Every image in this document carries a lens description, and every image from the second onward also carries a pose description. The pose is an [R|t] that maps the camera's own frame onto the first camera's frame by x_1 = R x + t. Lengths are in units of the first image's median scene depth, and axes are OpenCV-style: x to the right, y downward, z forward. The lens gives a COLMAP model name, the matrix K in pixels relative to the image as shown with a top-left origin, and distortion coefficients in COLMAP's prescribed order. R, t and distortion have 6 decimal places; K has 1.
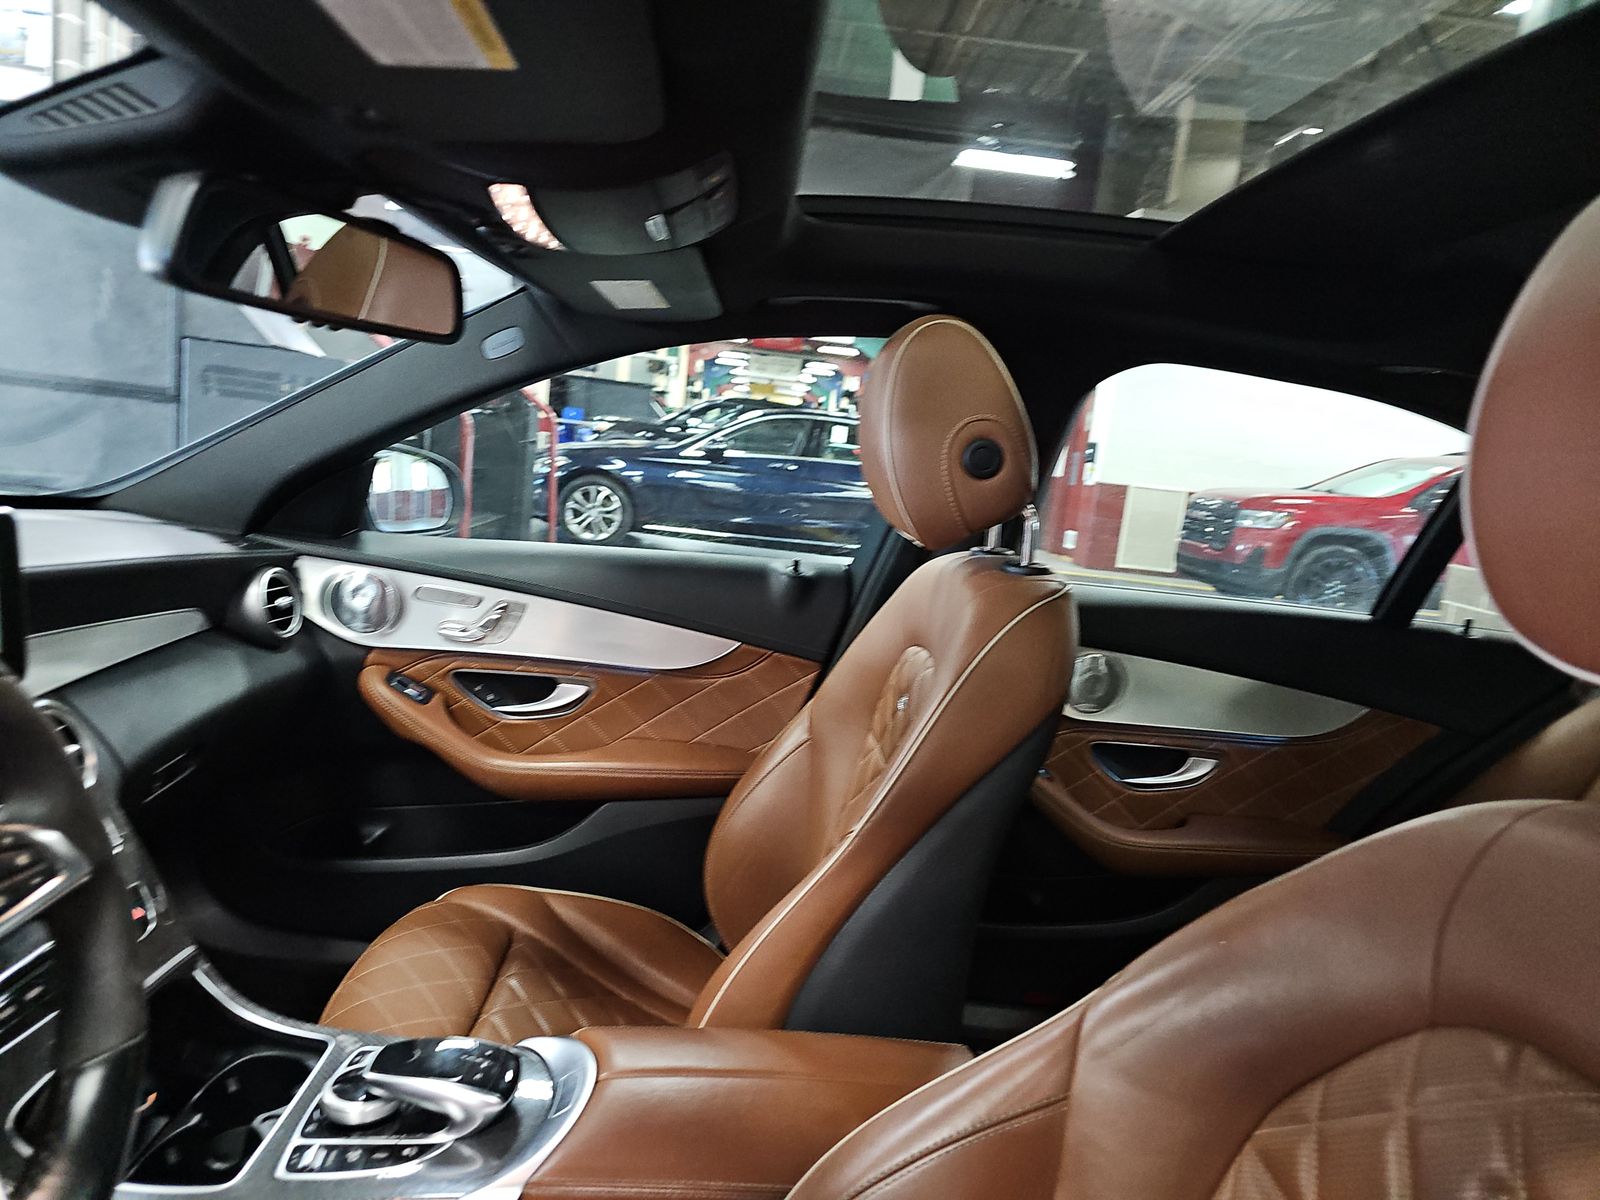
lens RADIAL K [[877.9, 0, 800.0], [0, 877.9, 600.0], [0, 0, 1]] dist [0.000476, -0.053670]
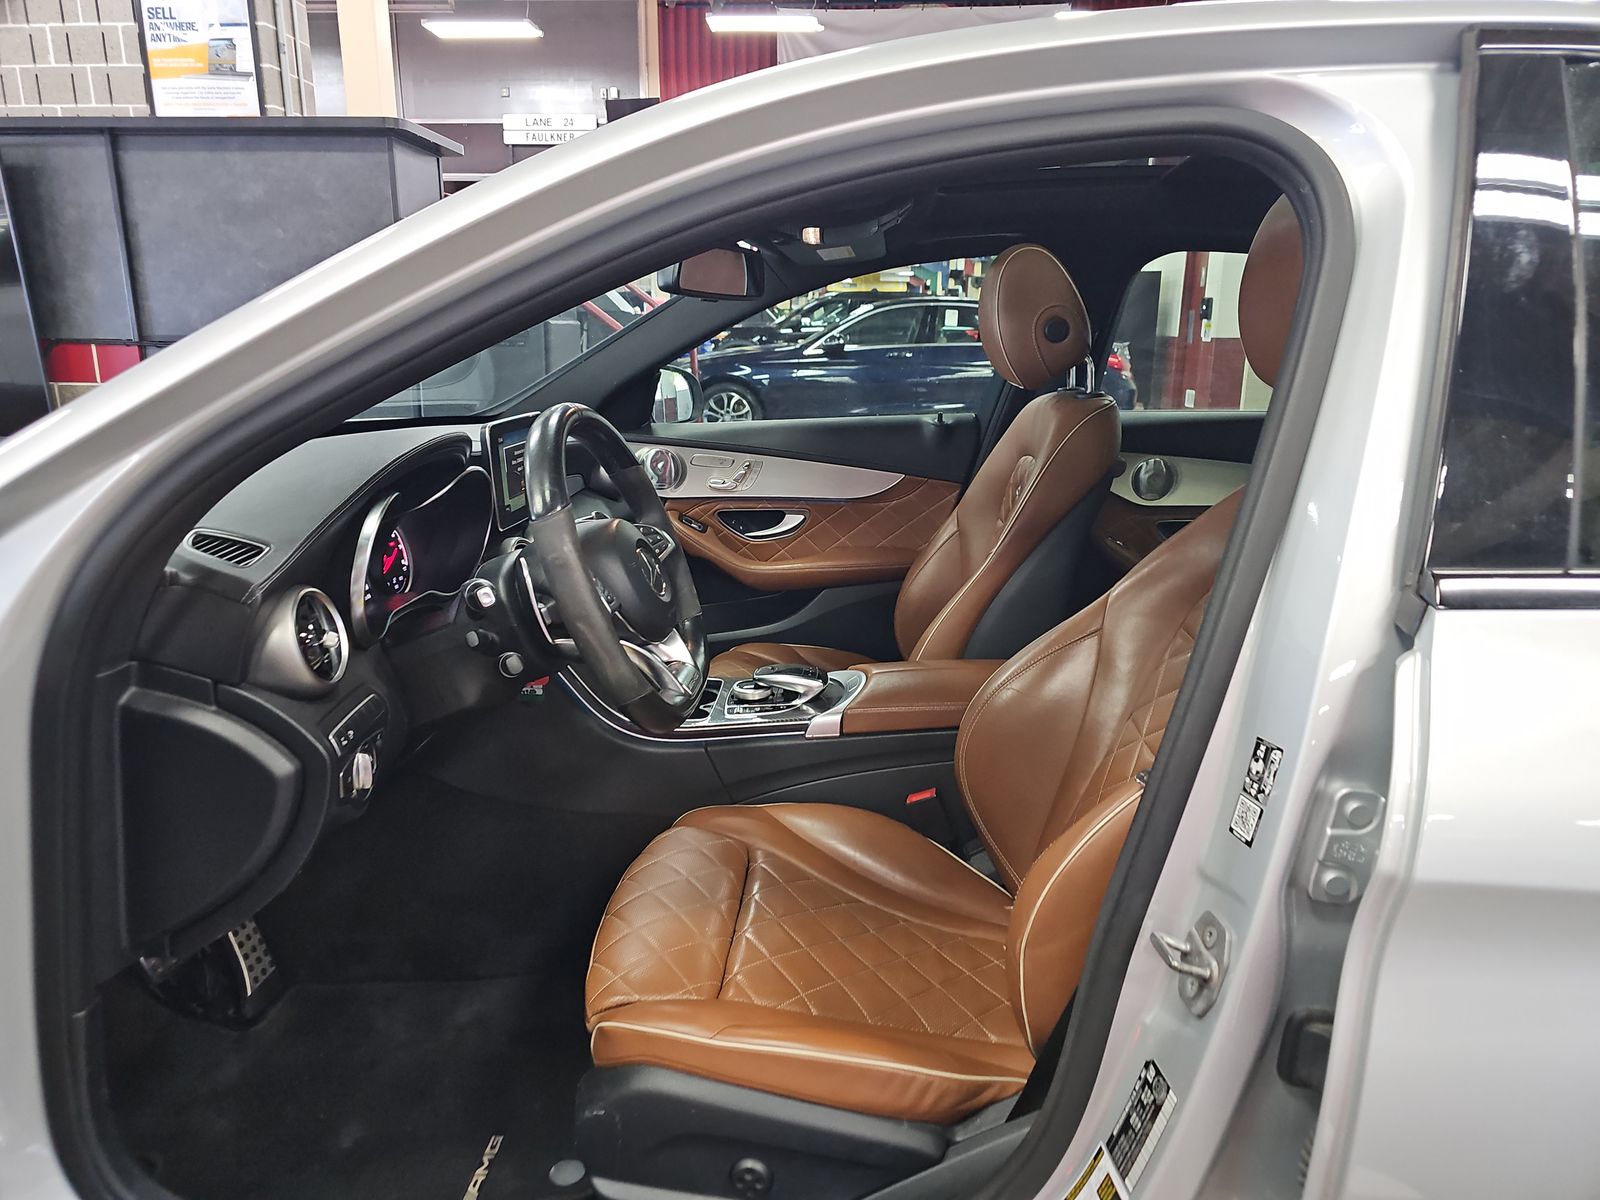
lens RADIAL K [[877.9, 0, 800.0], [0, 877.9, 600.0], [0, 0, 1]] dist [0.000476, -0.053670]
pose [[0.987204, -0.072717, -0.141917, -0.047238], [0.088569, 0.990113, 0.108776, 0.078205], [0.132604, -0.119953, 0.983884, -0.485357]]
